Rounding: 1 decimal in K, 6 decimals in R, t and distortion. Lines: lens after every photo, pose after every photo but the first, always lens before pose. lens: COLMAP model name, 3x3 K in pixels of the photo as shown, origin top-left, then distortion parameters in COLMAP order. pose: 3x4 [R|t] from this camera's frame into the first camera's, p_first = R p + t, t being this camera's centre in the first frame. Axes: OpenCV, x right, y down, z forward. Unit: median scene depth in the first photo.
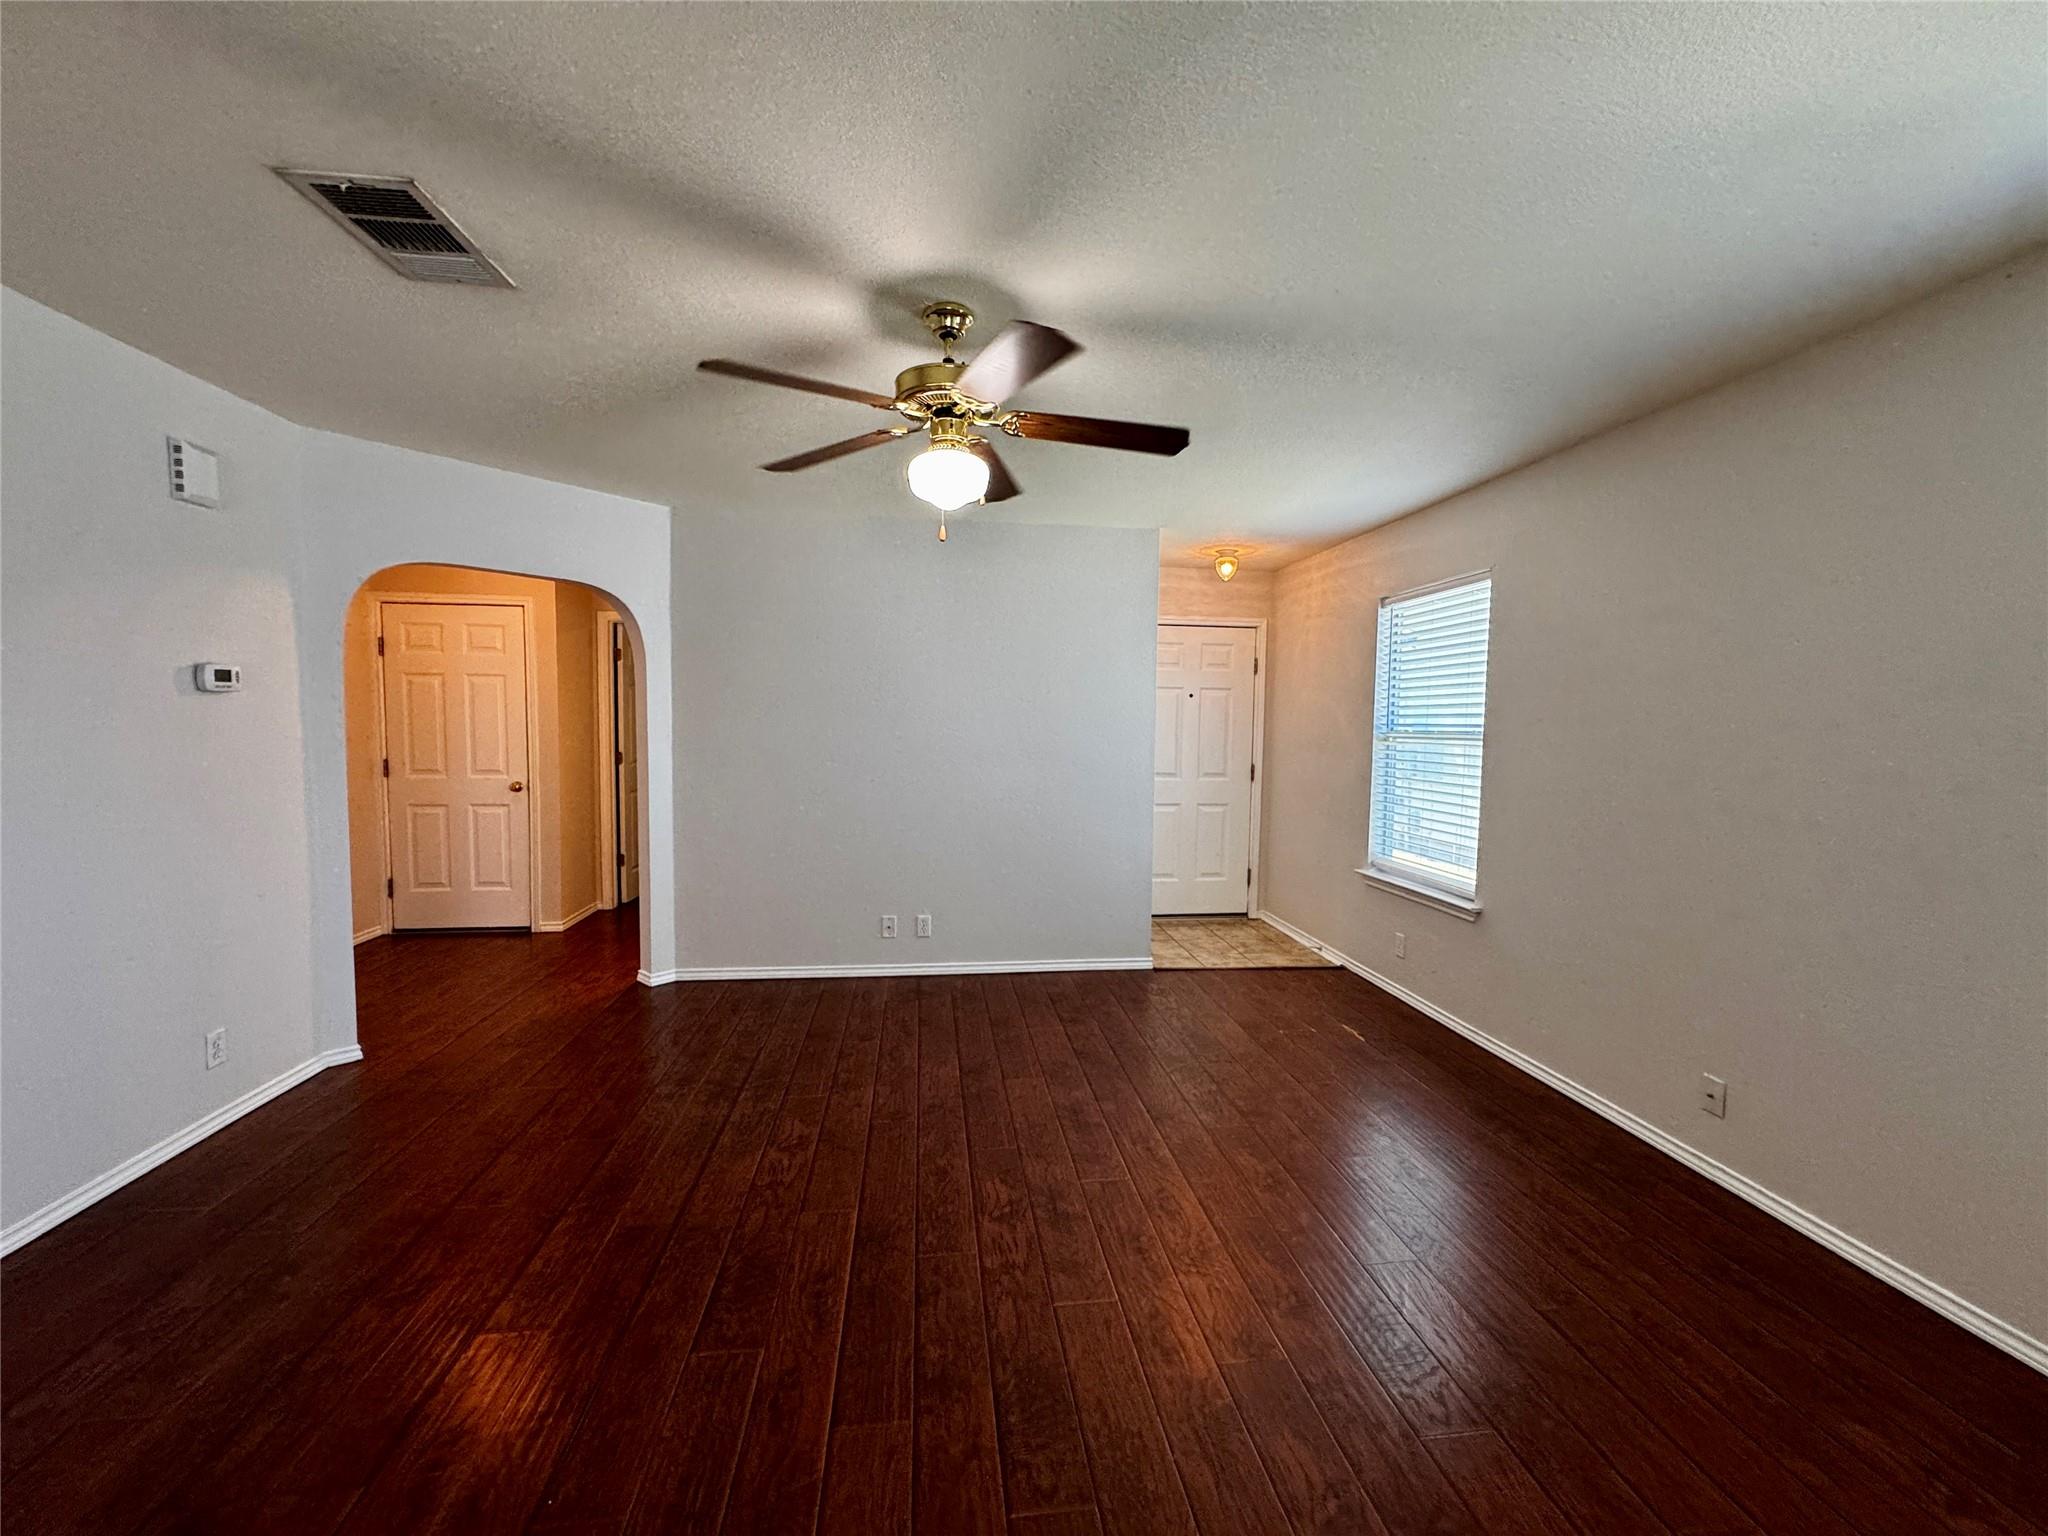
lens RADIAL K [[820.0, 0, 1025.9], [0, 820.0, 768.7], [0, 0, 1]] dist [0.000016, 0.000061]
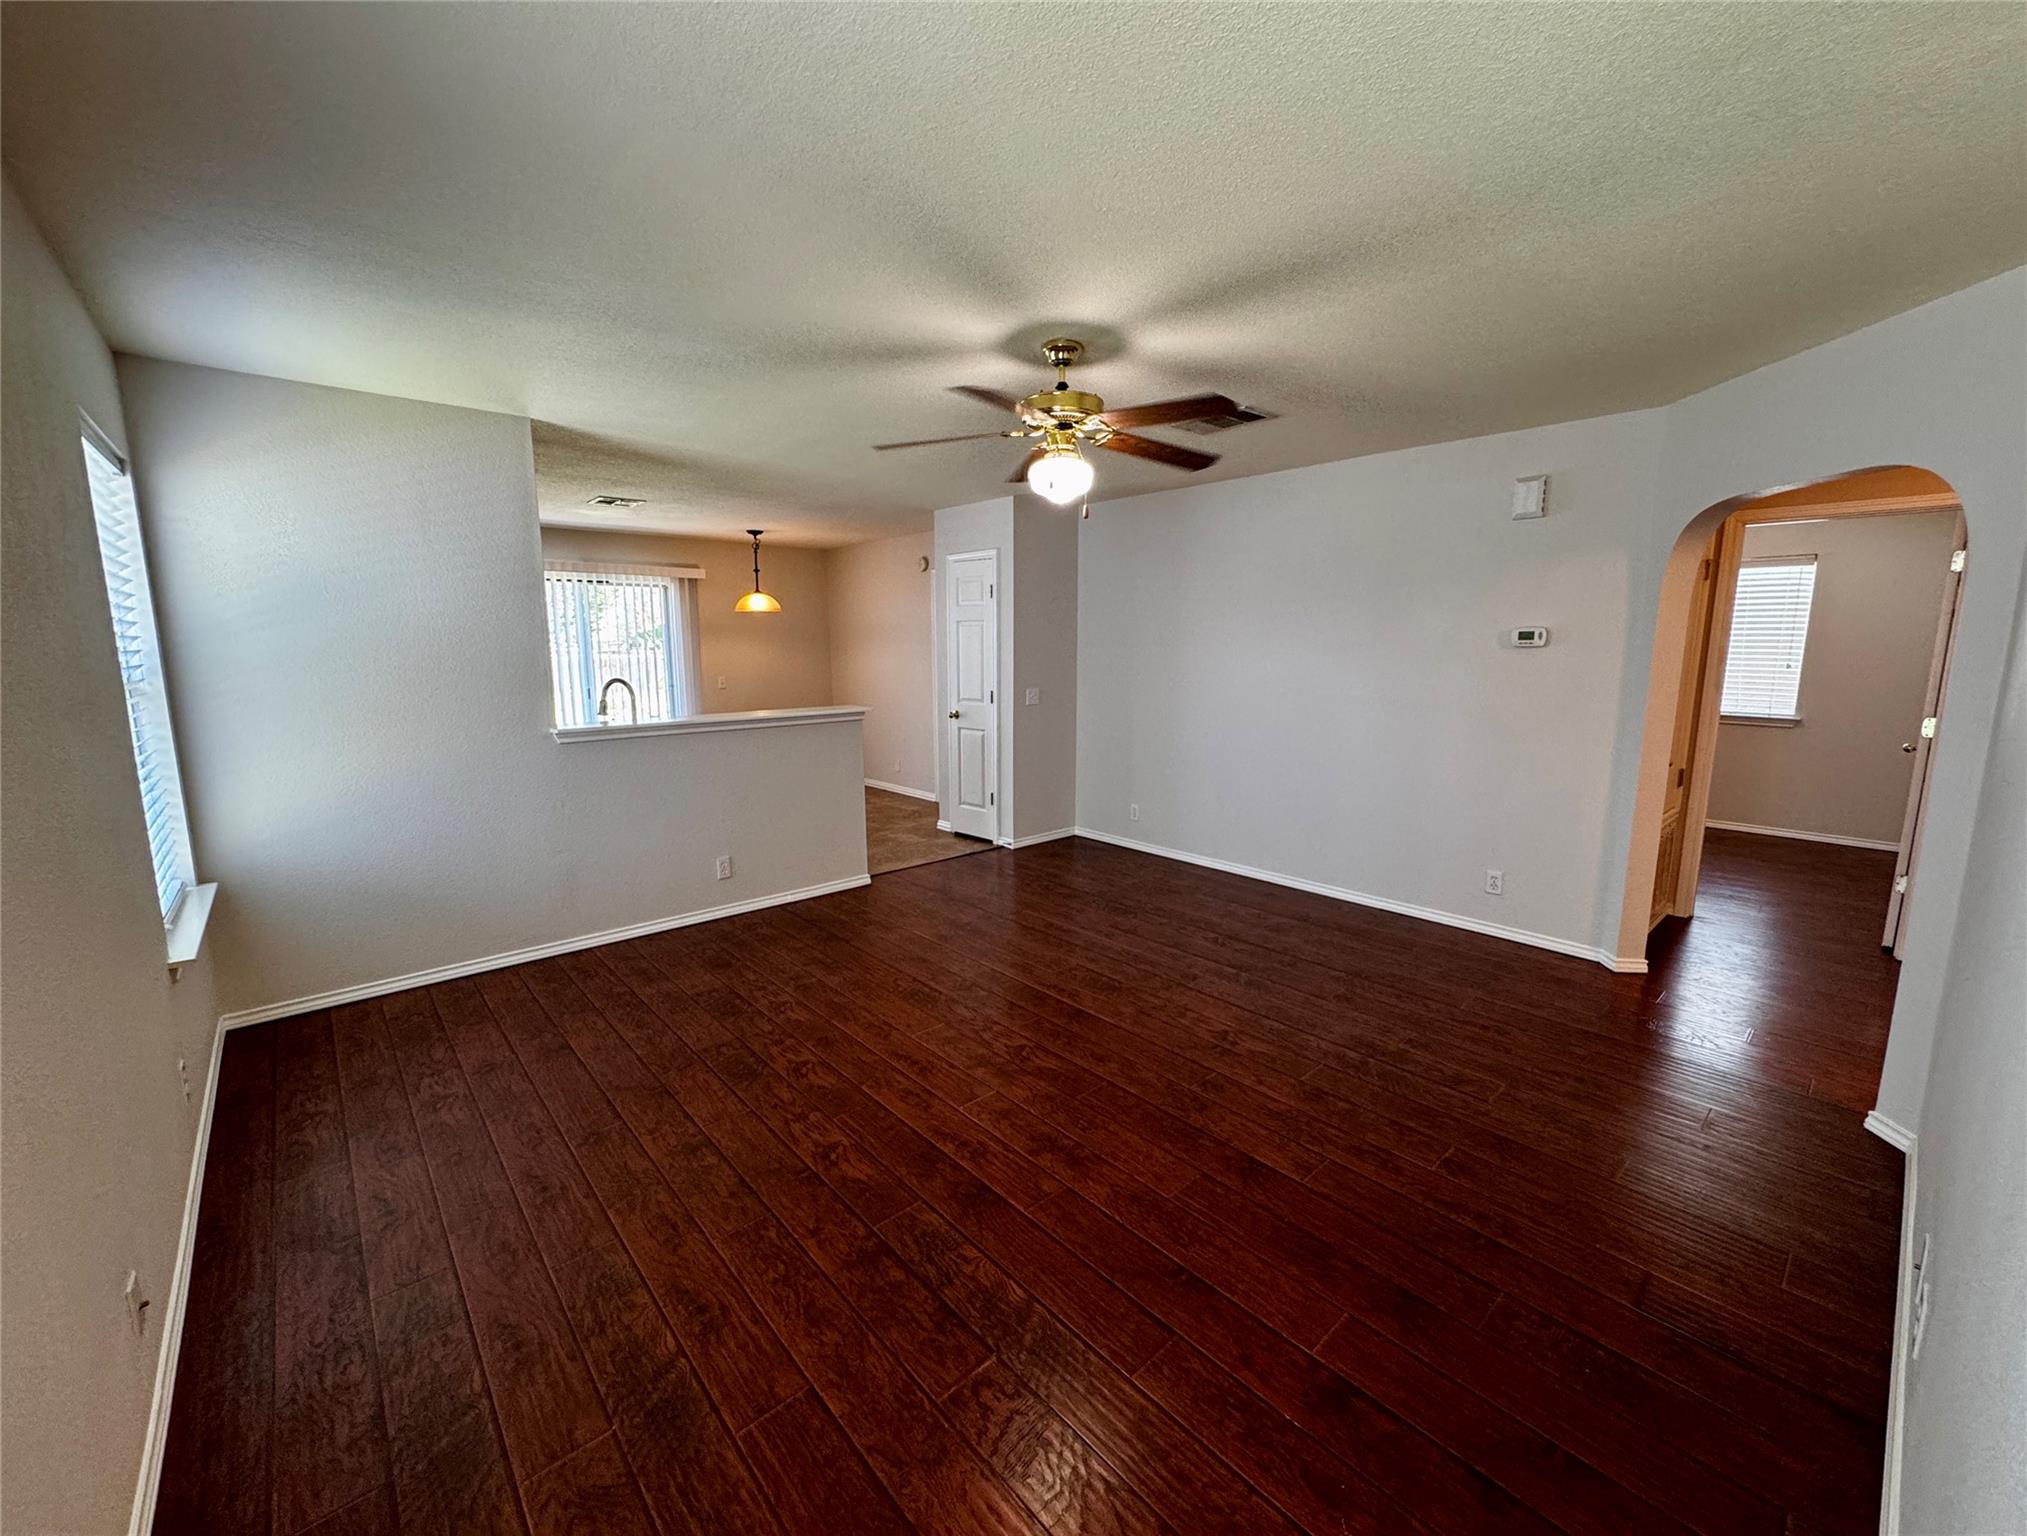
lens RADIAL K [[816.8, 0, 1016.5], [0, 816.8, 767.9], [0, 0, 1]] dist [0.000963, 0.000035]
pose [[-0.827760, 0.076521, -0.555840, 0.607066], [-0.041628, 0.979550, 0.196845, -0.138120], [0.559536, 0.186079, -0.807647, 1.781965]]
